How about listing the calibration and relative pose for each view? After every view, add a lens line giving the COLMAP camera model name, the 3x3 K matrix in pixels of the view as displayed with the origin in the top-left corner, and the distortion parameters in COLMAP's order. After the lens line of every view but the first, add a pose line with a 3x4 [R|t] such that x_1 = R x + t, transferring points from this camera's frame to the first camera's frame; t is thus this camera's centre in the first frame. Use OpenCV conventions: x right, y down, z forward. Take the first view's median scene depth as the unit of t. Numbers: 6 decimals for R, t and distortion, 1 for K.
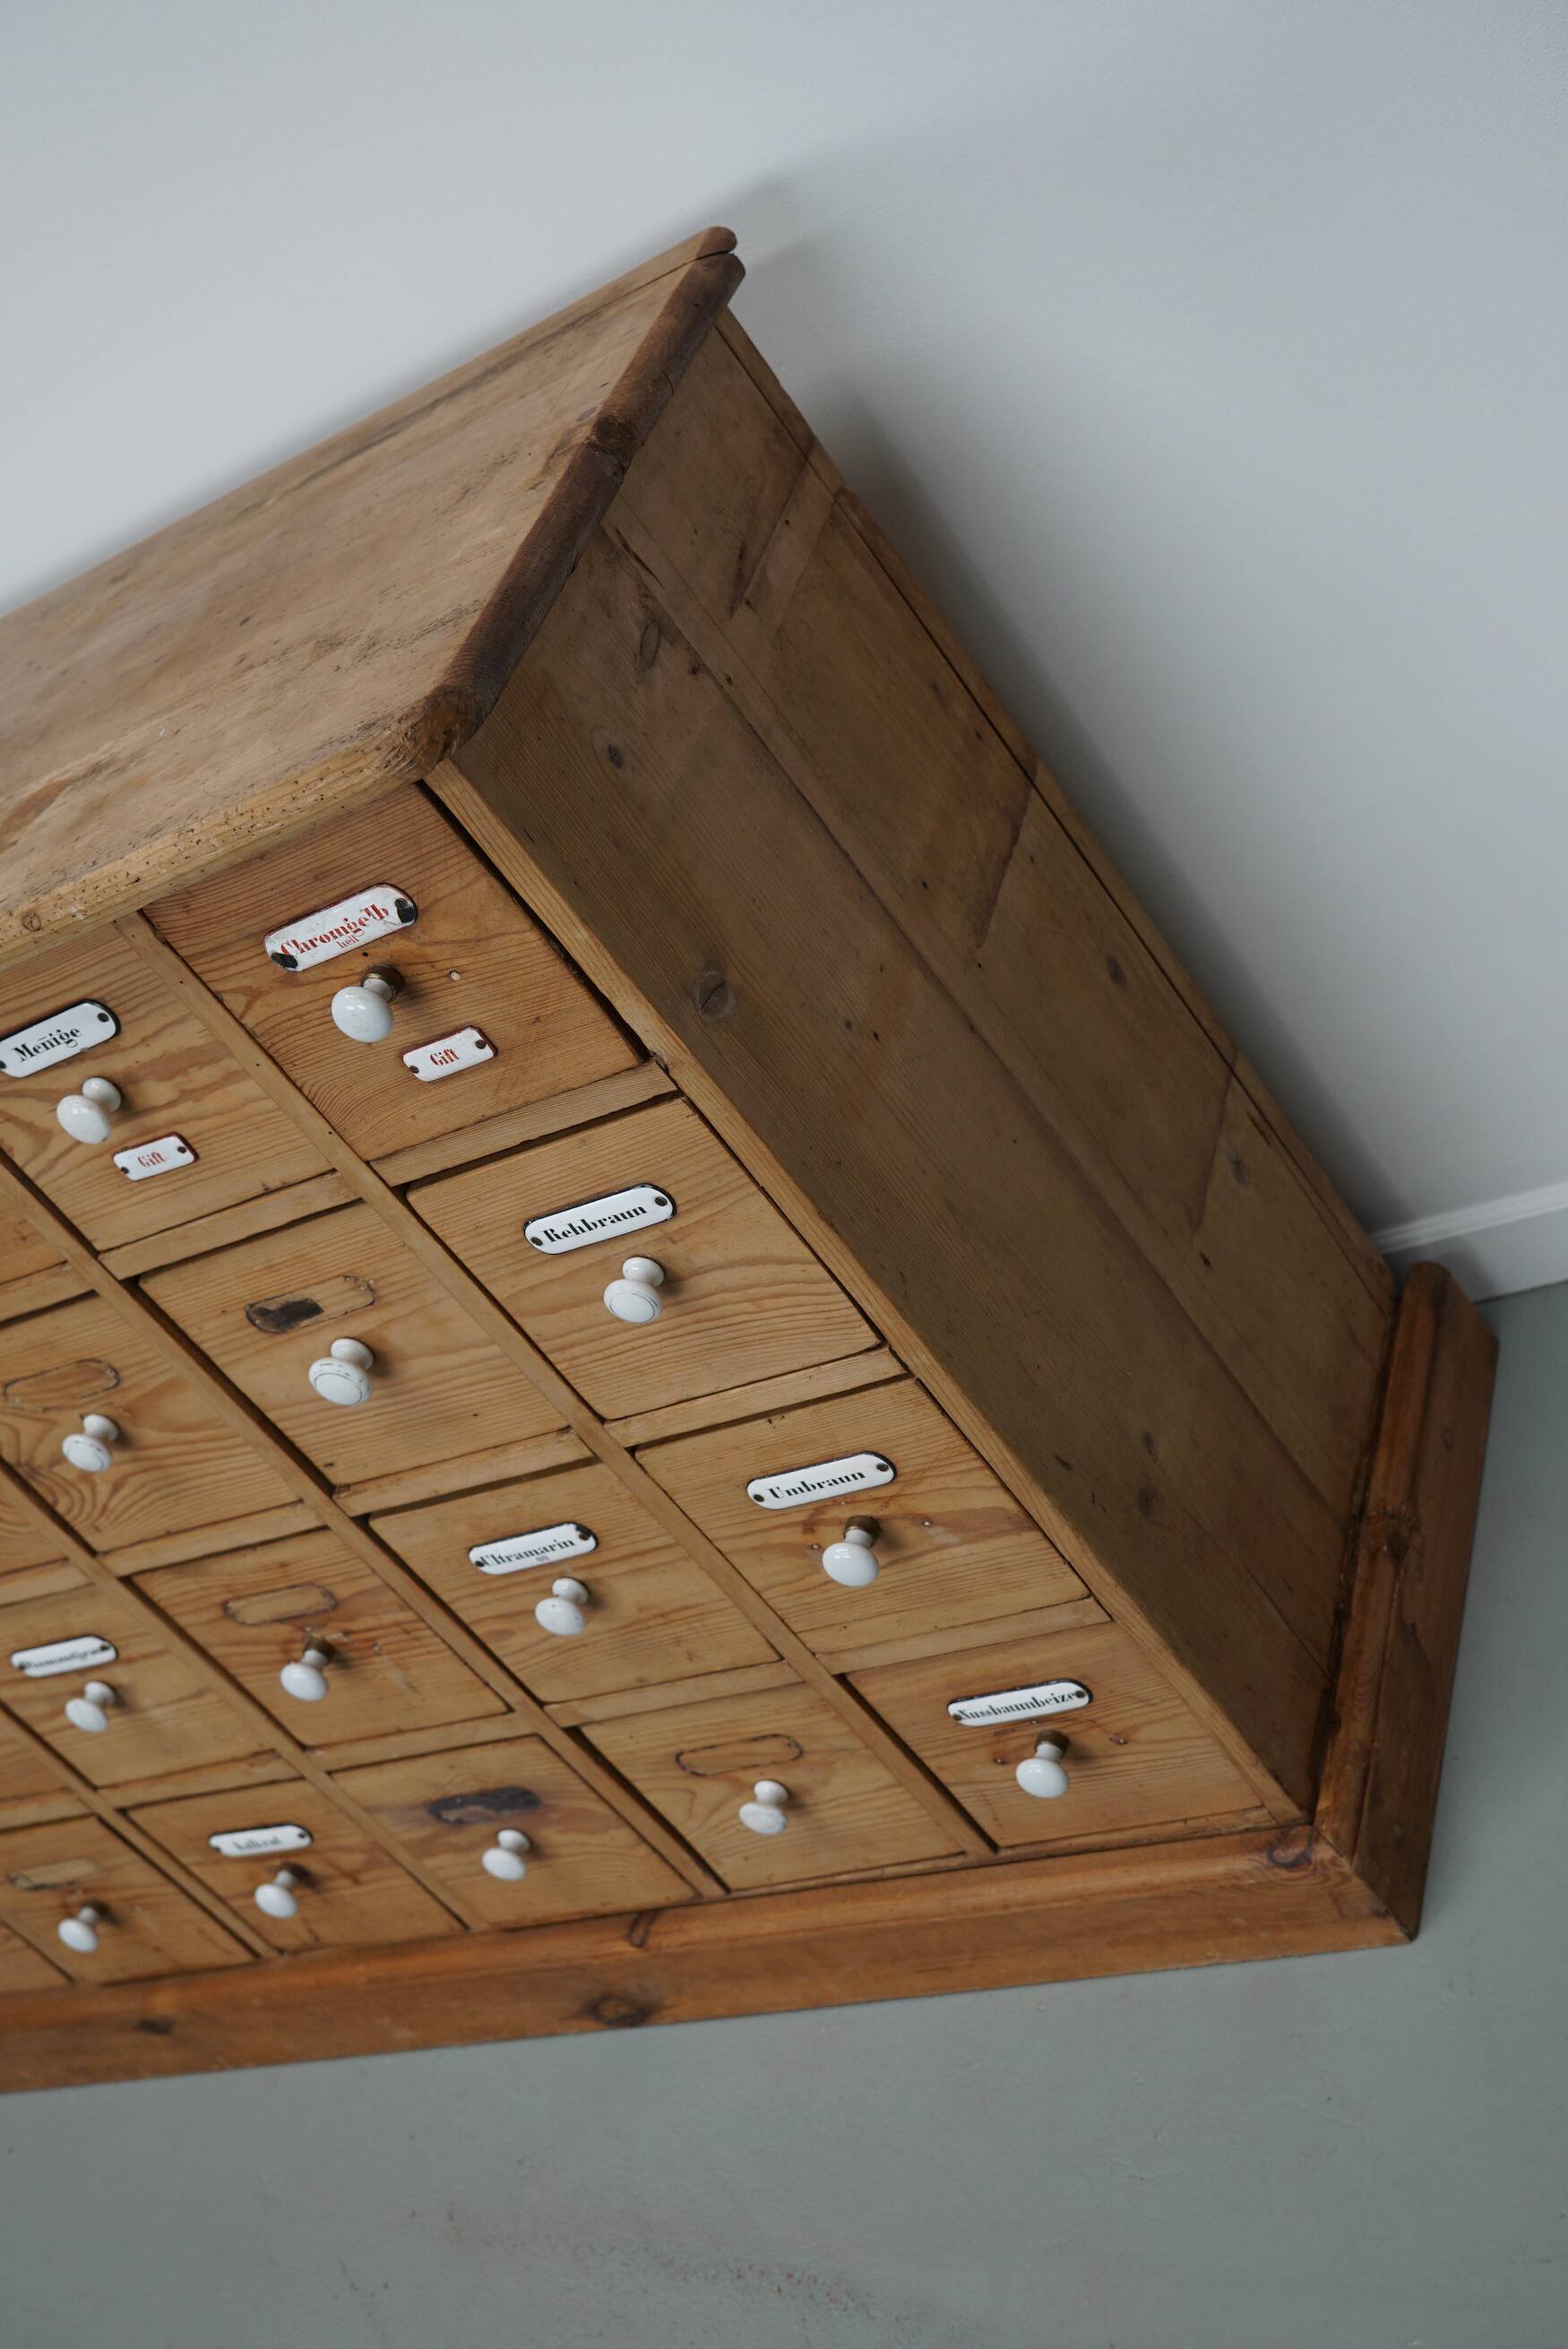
lens RADIAL K [[3024.7, 0, 776.3], [0, 3024.7, 1166.2], [0, 0, 1]] dist [-0.096937, 0.000000]
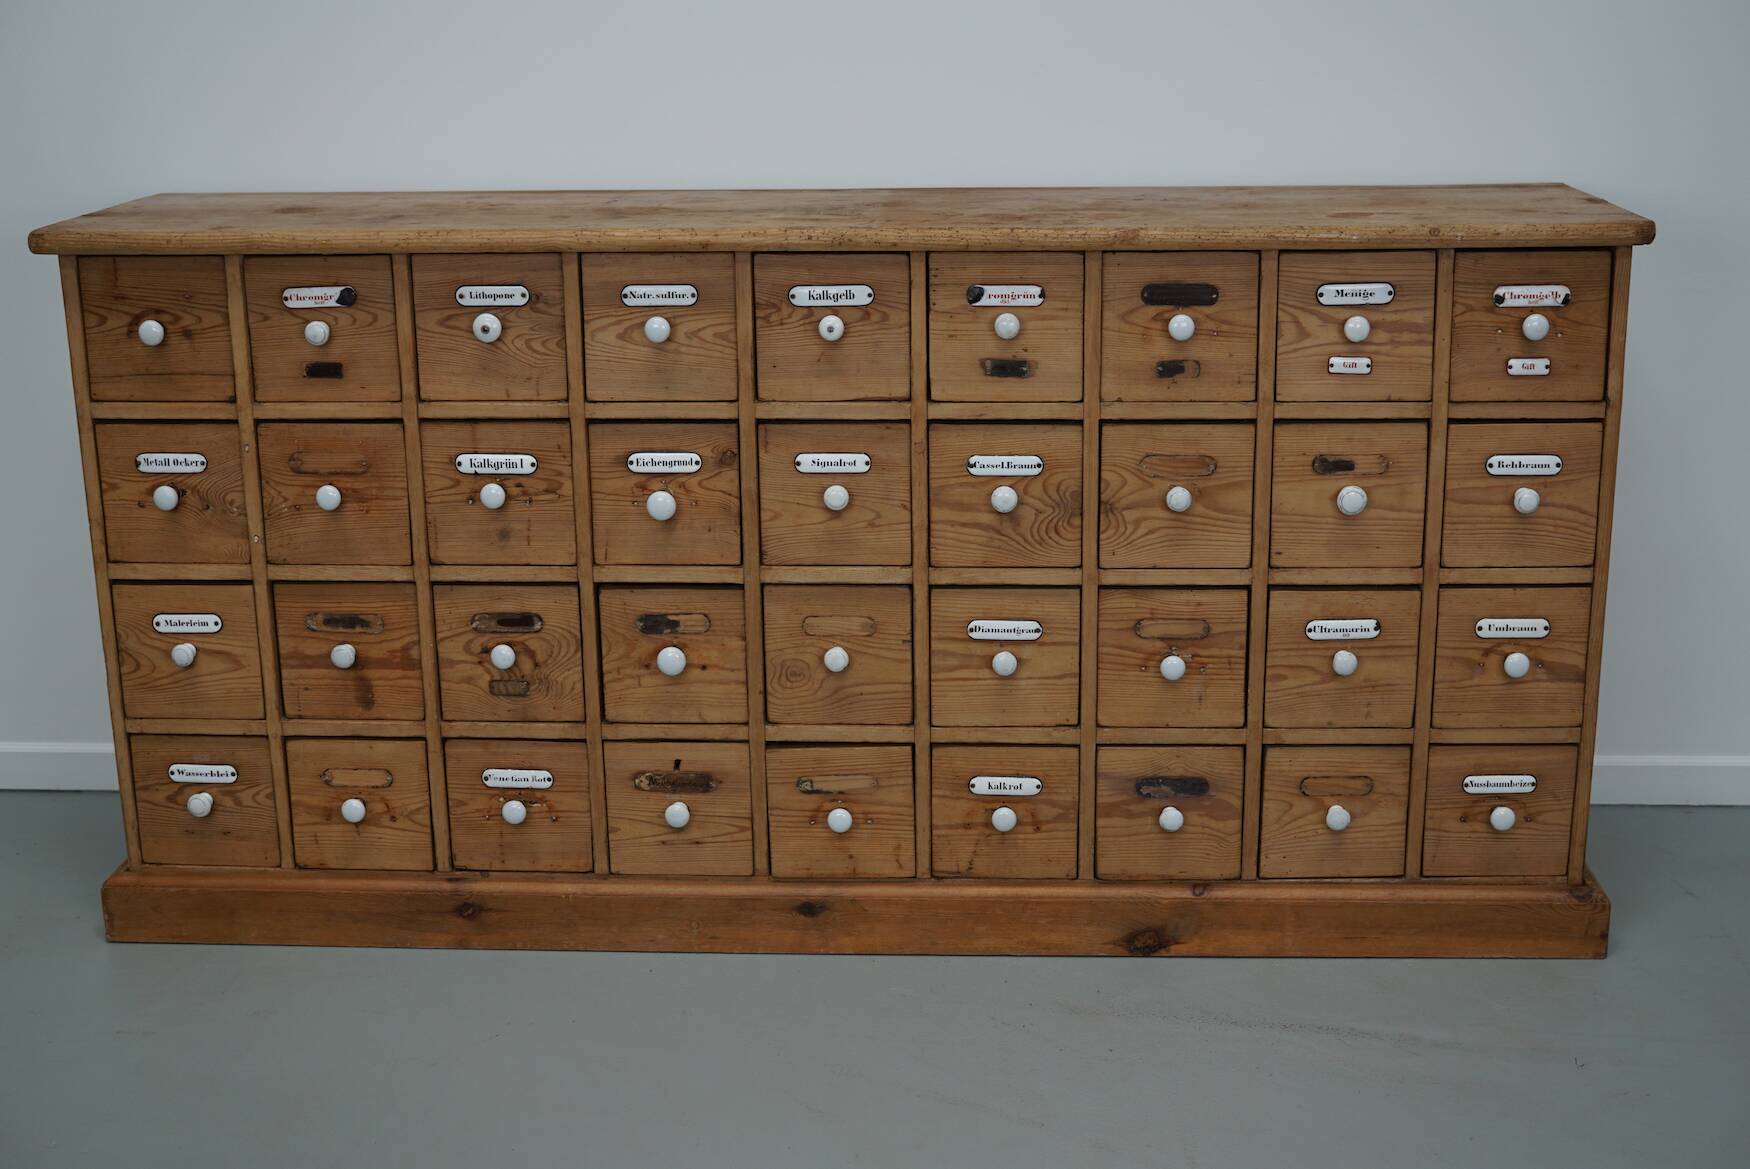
lens RADIAL K [[2253.7, 0, 886.3], [0, 2253.7, 580.4], [0, 0, 1]] dist [-0.096937, 0.000000]
pose [[0.808352, 0.456968, 0.371143, -1.021489], [-0.267244, 0.846586, -0.460296, 0.986213], [-0.524545, 0.272896, 0.806462, -0.134444]]
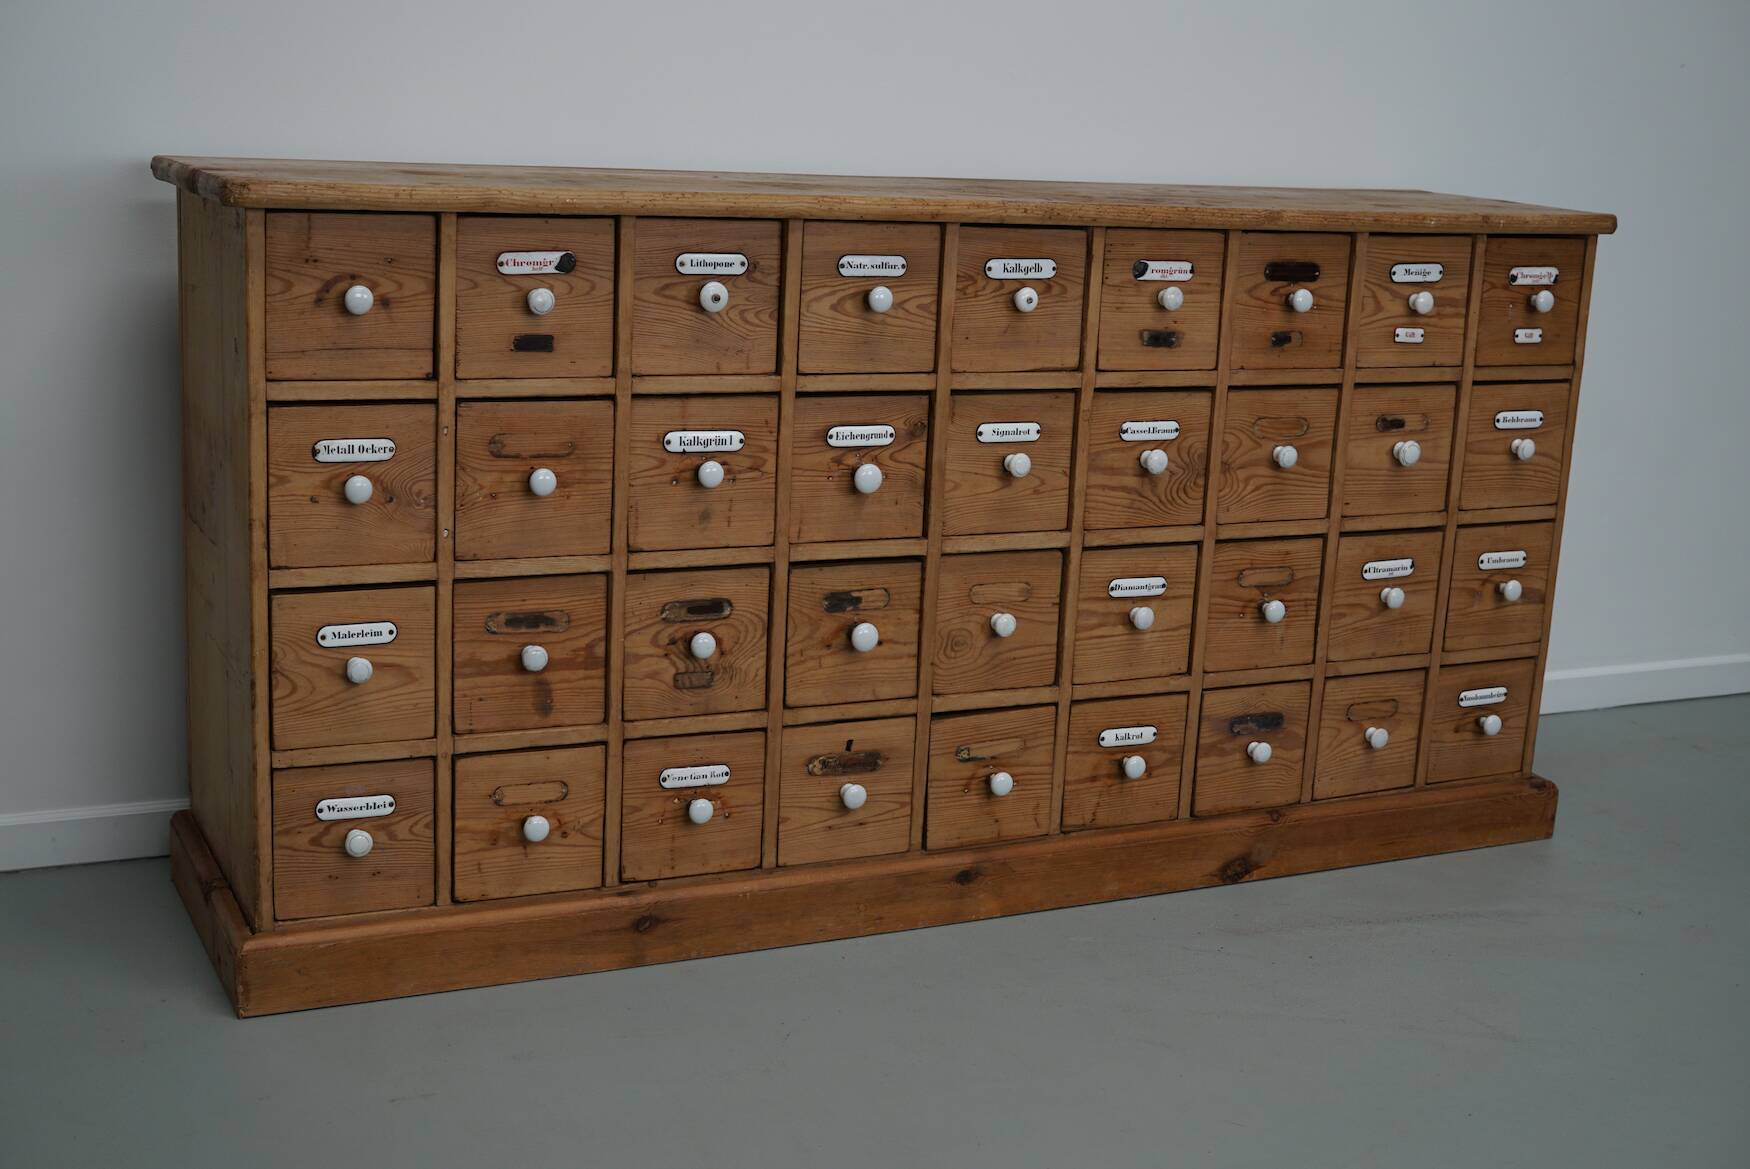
lens RADIAL K [[2253.7, 0, 892.9], [0, 2253.7, 588.7], [0, 0, 1]] dist [-0.096937, 0.000000]
pose [[0.556277, 0.428228, 0.712164, -1.707971], [0.052758, 0.837071, -0.544545, 1.189693], [-0.829321, 0.340490, 0.443050, 0.573431]]
